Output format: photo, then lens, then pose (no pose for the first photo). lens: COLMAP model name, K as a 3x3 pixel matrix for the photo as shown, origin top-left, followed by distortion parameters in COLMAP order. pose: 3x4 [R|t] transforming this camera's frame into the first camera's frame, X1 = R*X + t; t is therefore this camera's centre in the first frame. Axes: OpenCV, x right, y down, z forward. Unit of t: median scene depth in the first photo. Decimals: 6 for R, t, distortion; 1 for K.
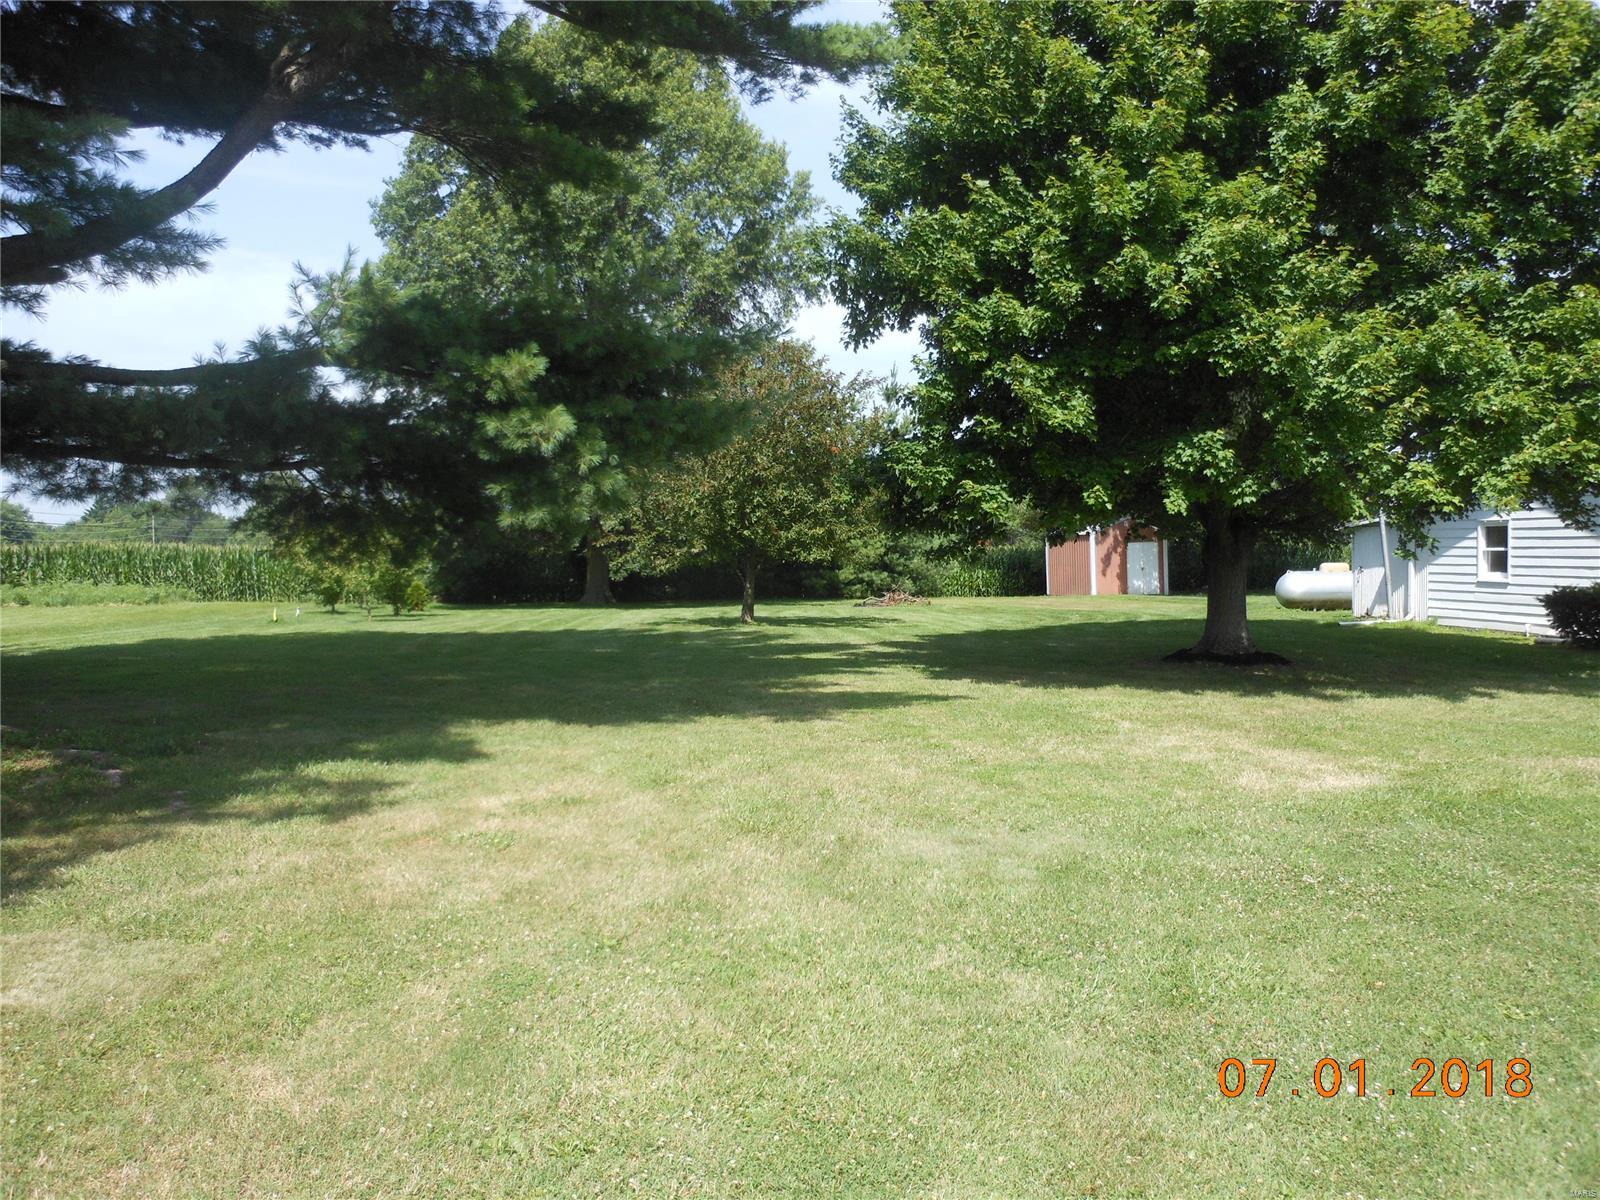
lens RADIAL K [[1180.5, 0, 800.0], [0, 1180.5, 600.0], [0, 0, 1]] dist [0.097093, 0.001763]
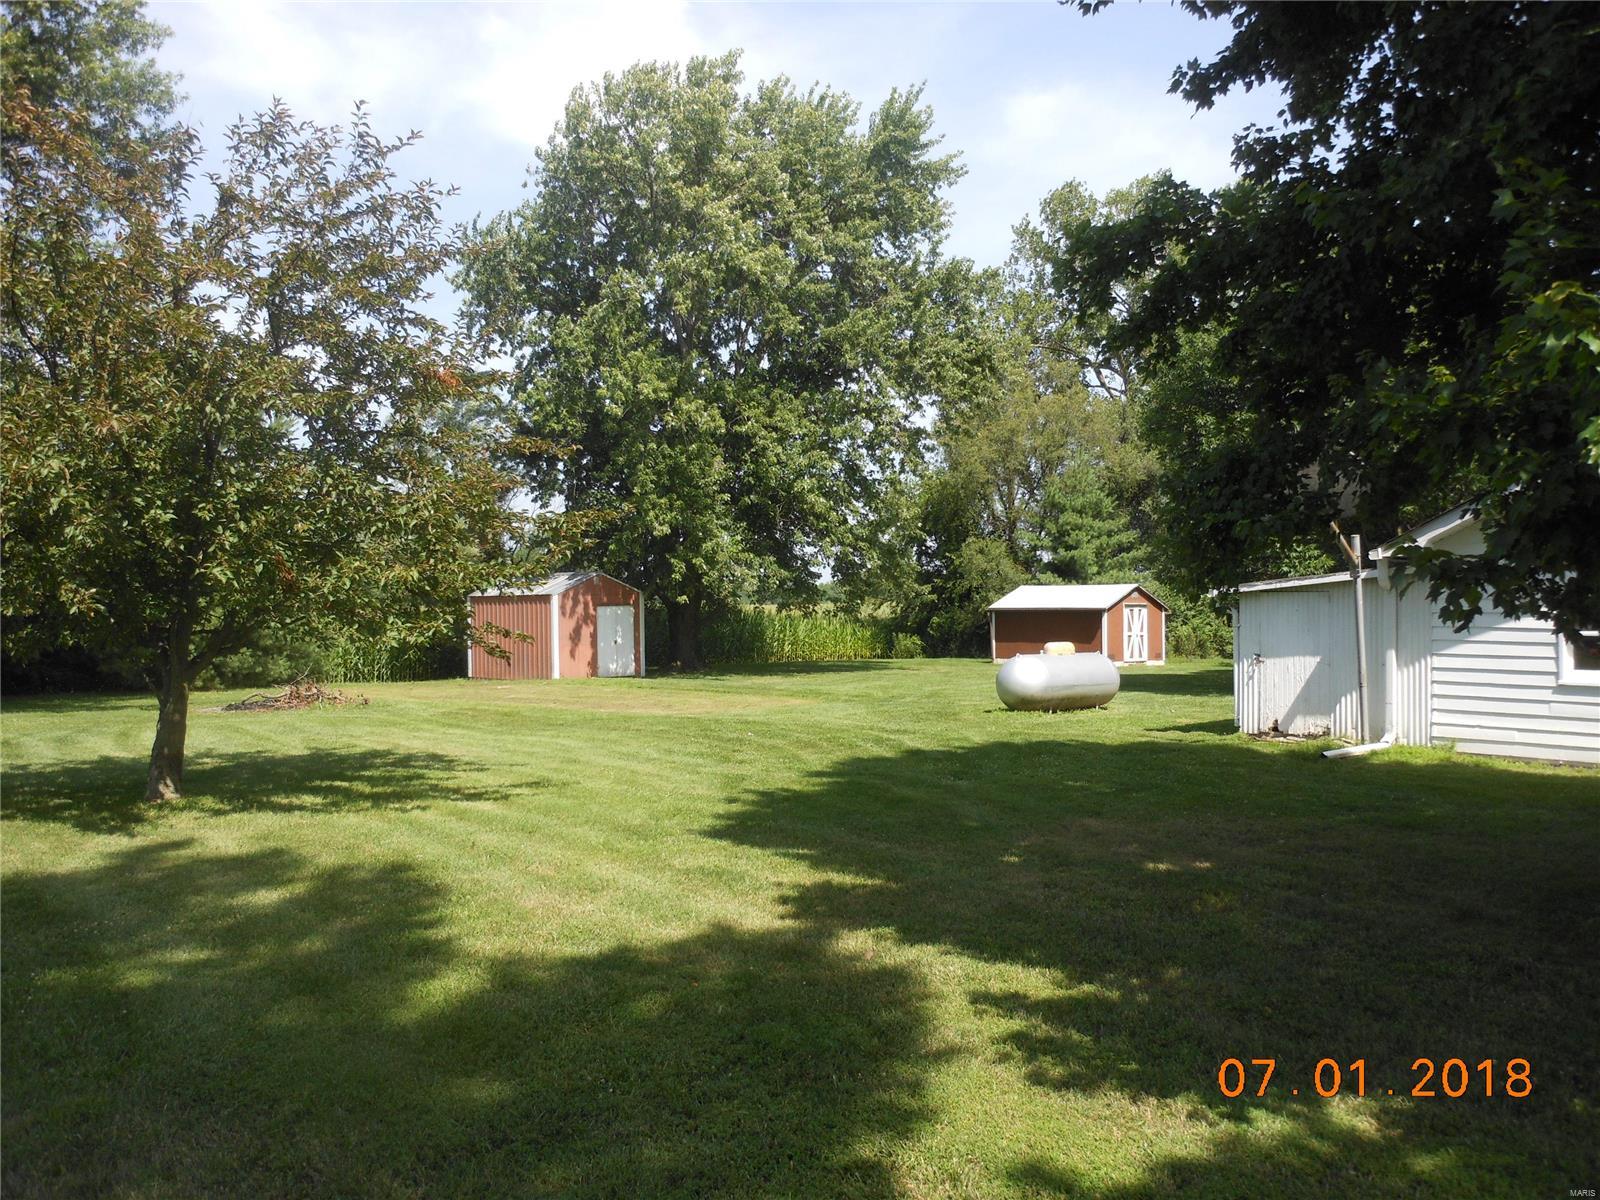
lens RADIAL K [[1180.5, 0, 800.0], [0, 1180.5, 600.0], [0, 0, 1]] dist [0.097093, 0.001763]
pose [[0.837346, 0.017745, 0.546385, -0.090536], [0.013826, 0.998466, -0.053617, -0.026111], [-0.546498, 0.052450, 0.835816, 0.595032]]
